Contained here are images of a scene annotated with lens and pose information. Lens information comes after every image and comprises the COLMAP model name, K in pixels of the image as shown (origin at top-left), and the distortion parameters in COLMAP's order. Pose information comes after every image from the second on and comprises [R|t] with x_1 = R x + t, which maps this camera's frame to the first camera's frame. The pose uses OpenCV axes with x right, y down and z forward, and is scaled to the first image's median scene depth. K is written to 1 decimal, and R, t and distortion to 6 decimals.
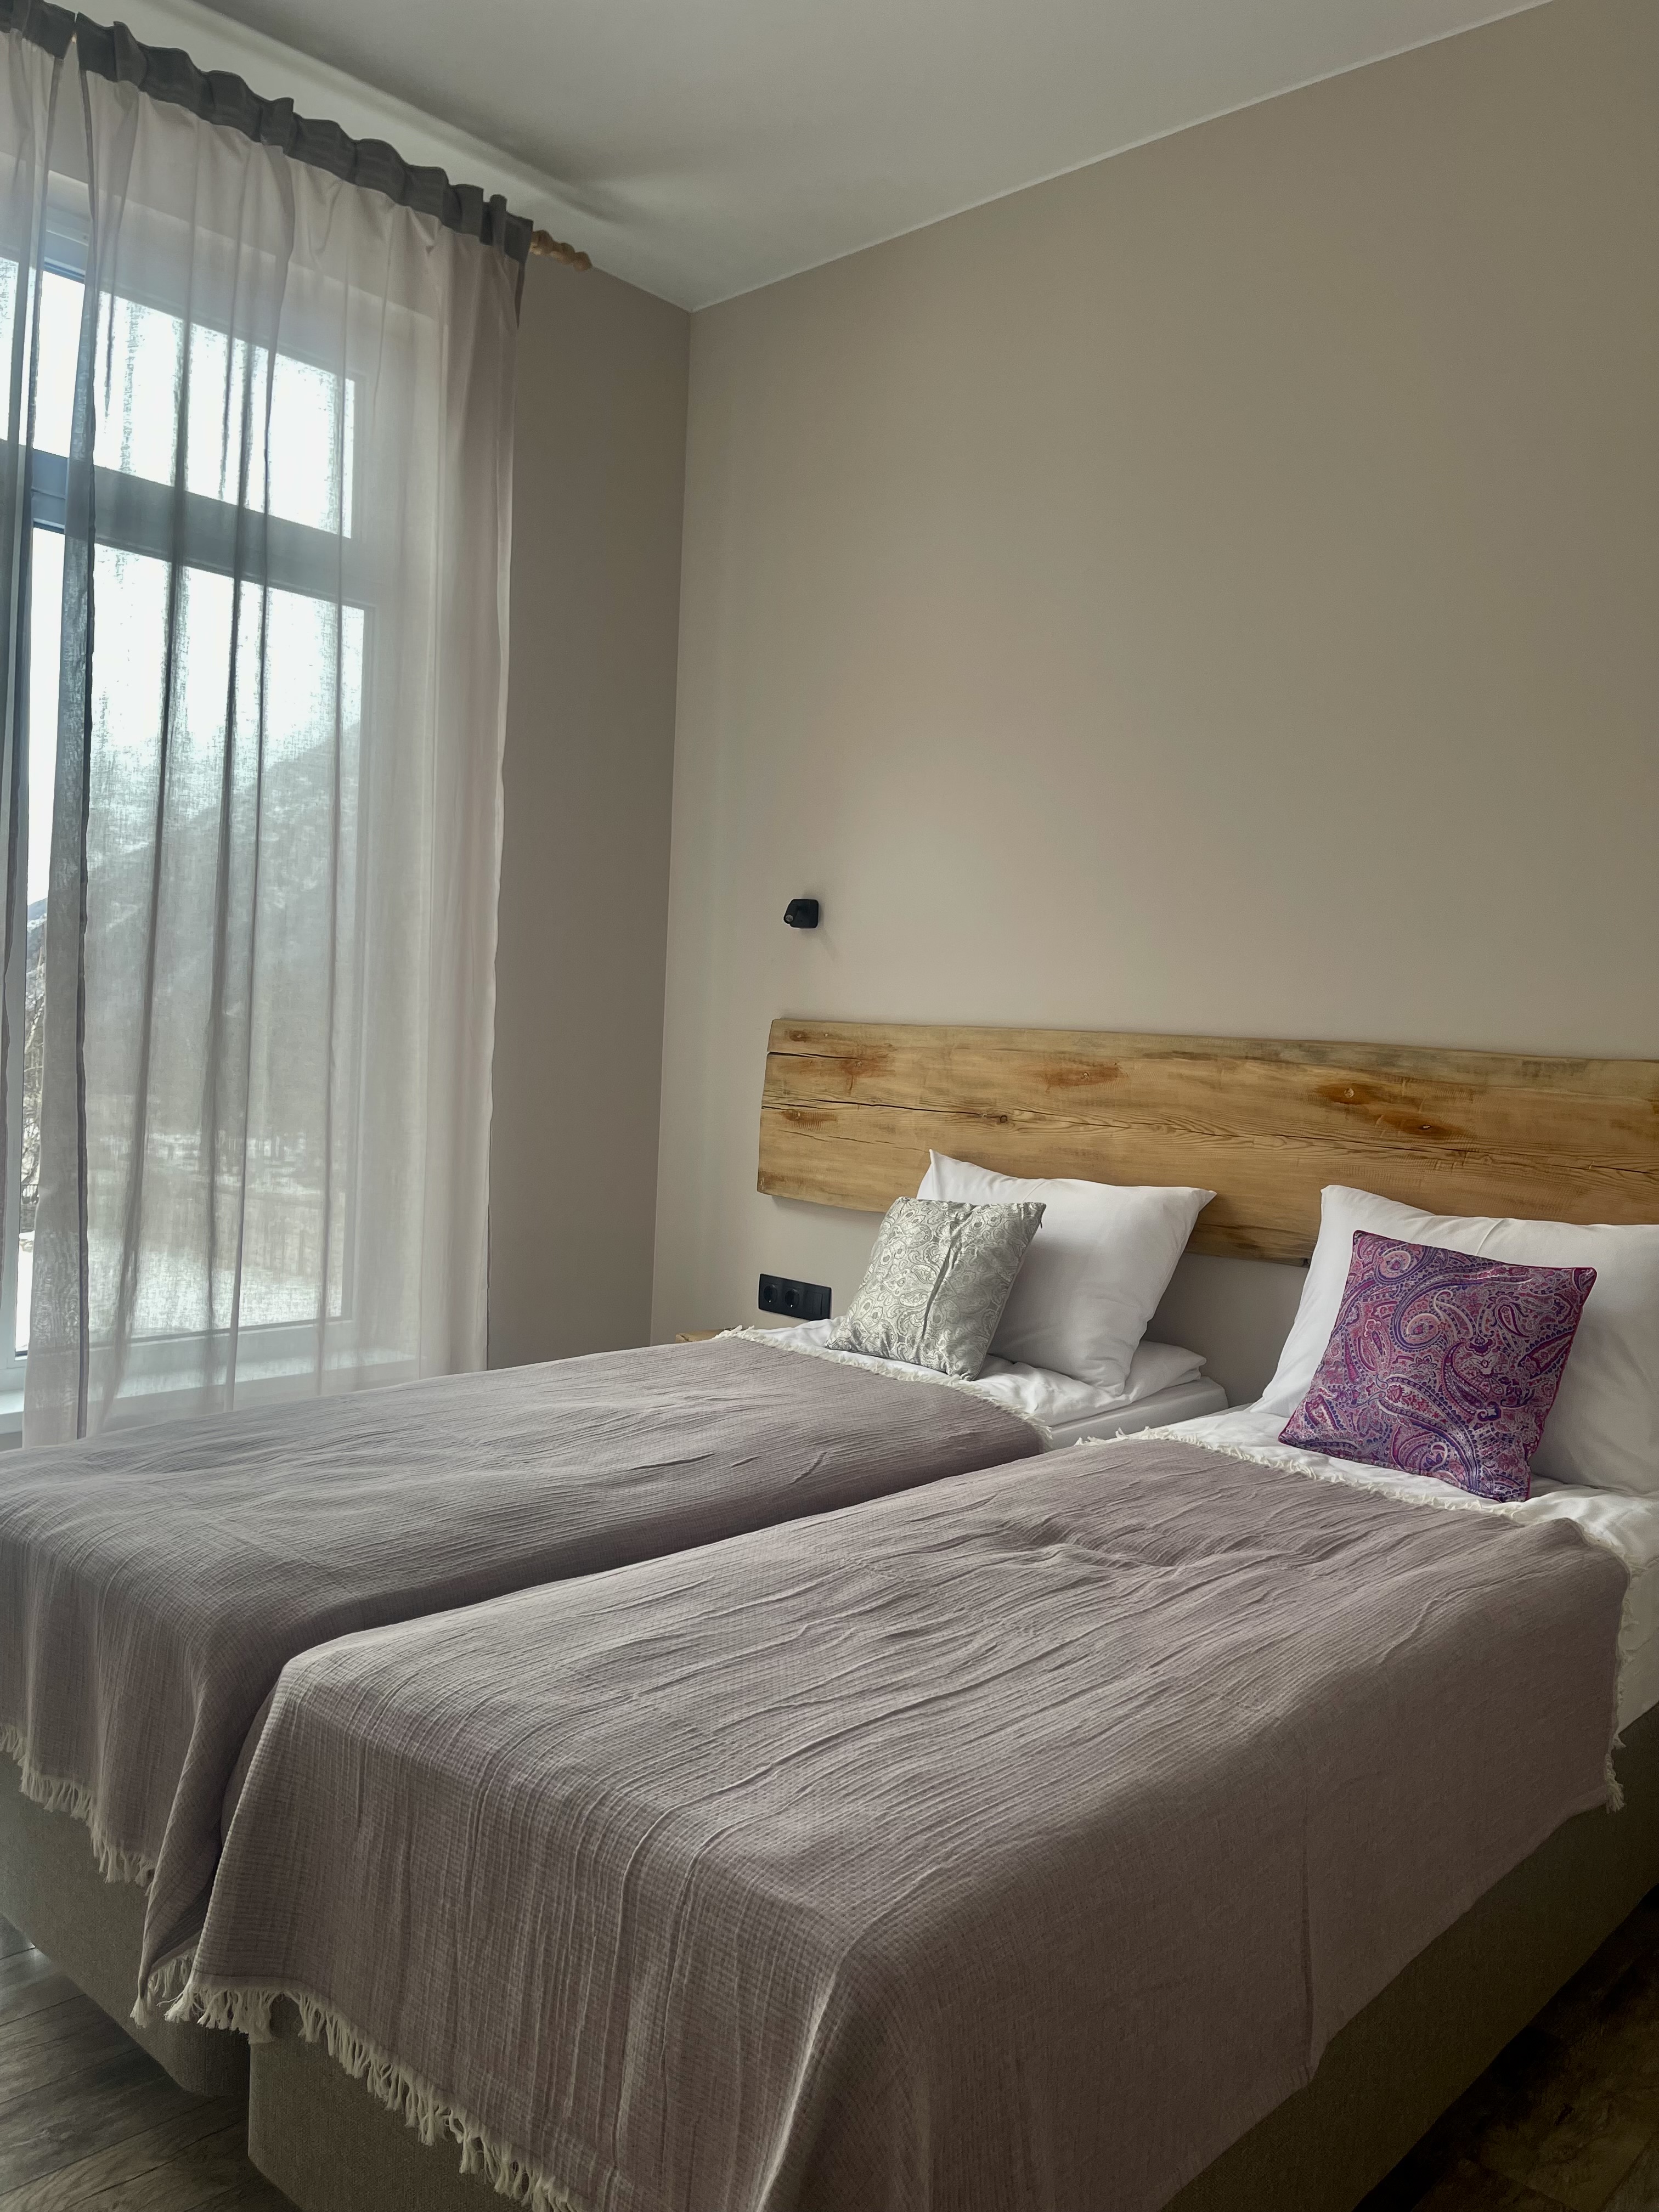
lens RADIAL K [[1714.3, 0, 829.5], [0, 1714.3, 1106.0], [0, 0, 1]] dist [0.094808, -0.183611]
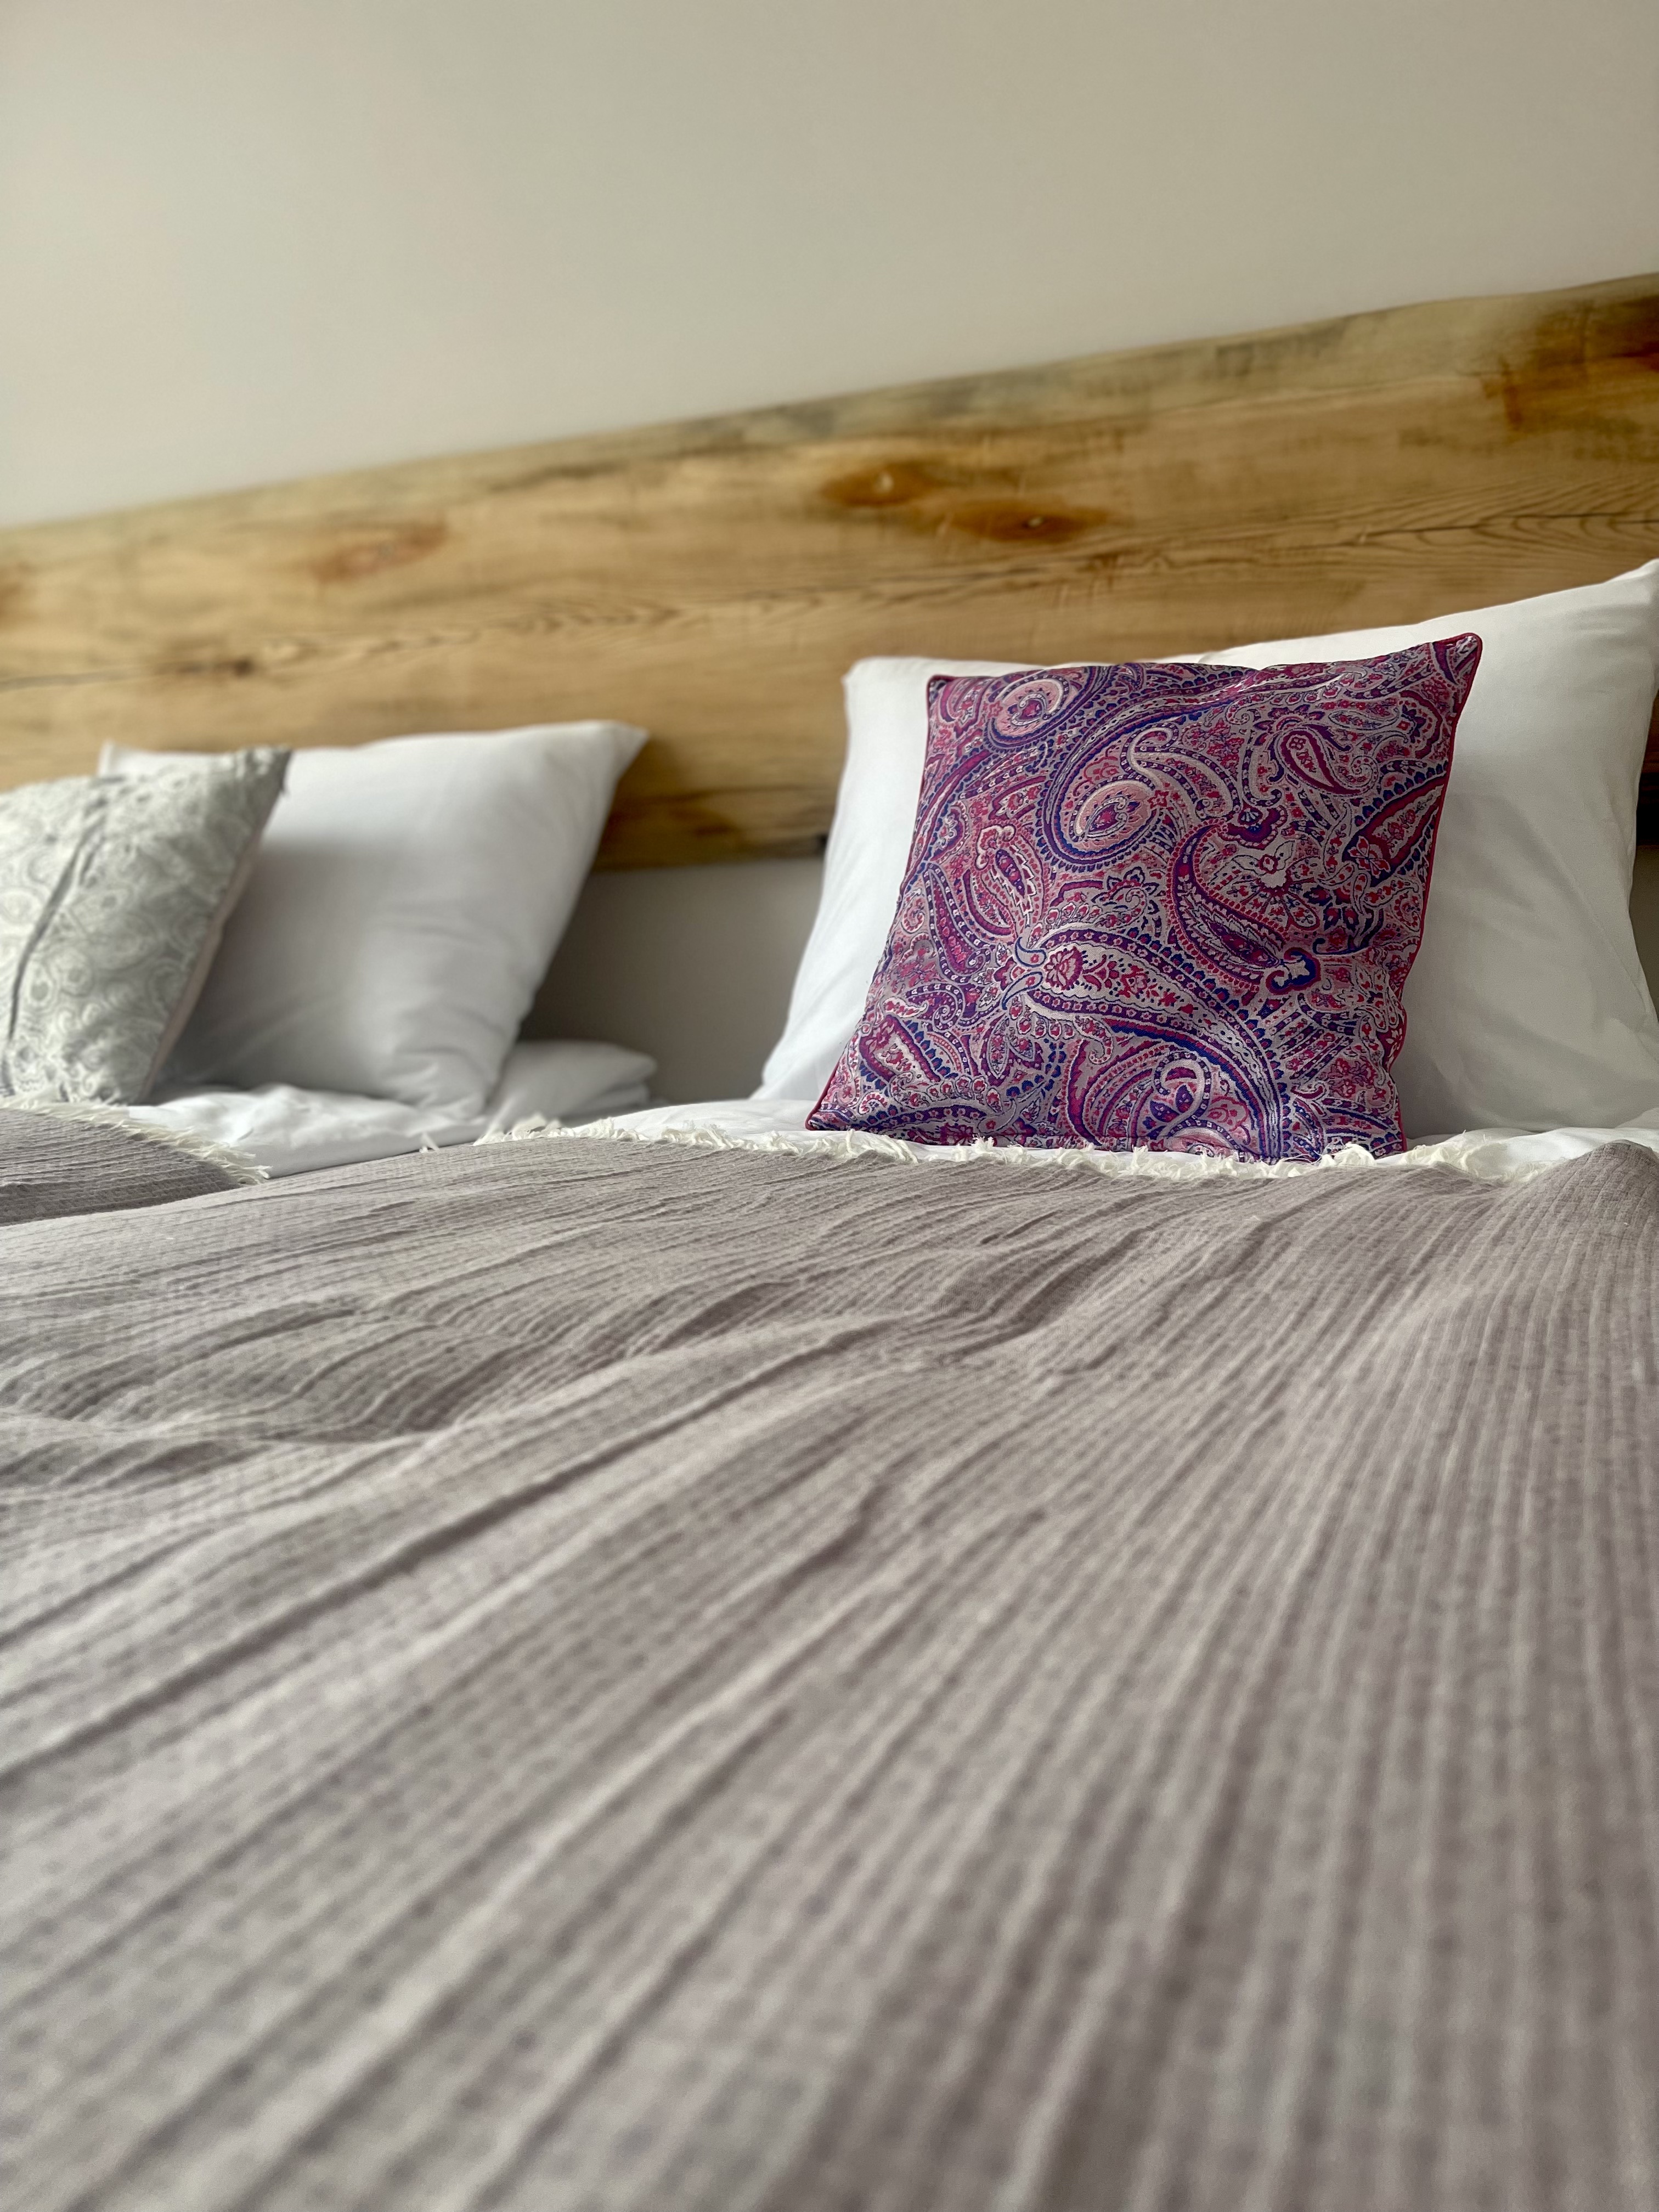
lens RADIAL K [[1714.3, 0, 829.5], [0, 1714.3, 1106.0], [0, 0, 1]] dist [0.094808, -0.183611]
pose [[0.953137, -0.086155, 0.290011, 0.128820], [0.072923, 0.995756, 0.056148, 0.148890], [-0.293618, -0.032369, 0.955375, 0.535658]]
